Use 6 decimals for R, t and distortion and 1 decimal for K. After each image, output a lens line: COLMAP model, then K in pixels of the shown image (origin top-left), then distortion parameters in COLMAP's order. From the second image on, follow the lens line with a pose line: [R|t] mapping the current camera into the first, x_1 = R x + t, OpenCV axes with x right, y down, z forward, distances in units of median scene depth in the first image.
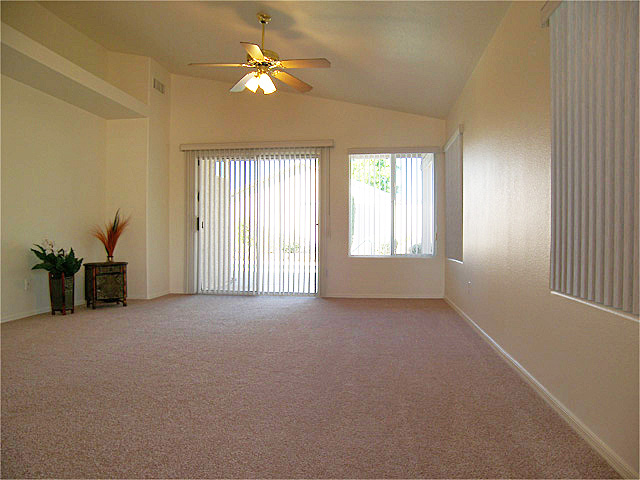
lens RADIAL K [[468.1, 0, 321.3], [0, 468.1, 242.7], [0, 0, 1]] dist [-0.139350, 0.101899]
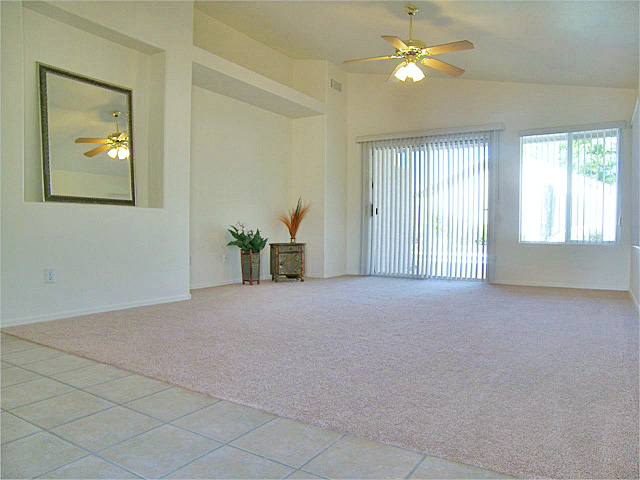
lens RADIAL K [[468.1, 0, 321.3], [0, 468.1, 242.7], [0, 0, 1]] dist [-0.139350, 0.101899]
pose [[0.904824, 0.015577, -0.425500, 0.102595], [-0.011536, 0.999861, 0.012071, 0.026490], [0.425629, -0.006013, 0.904878, -0.031947]]
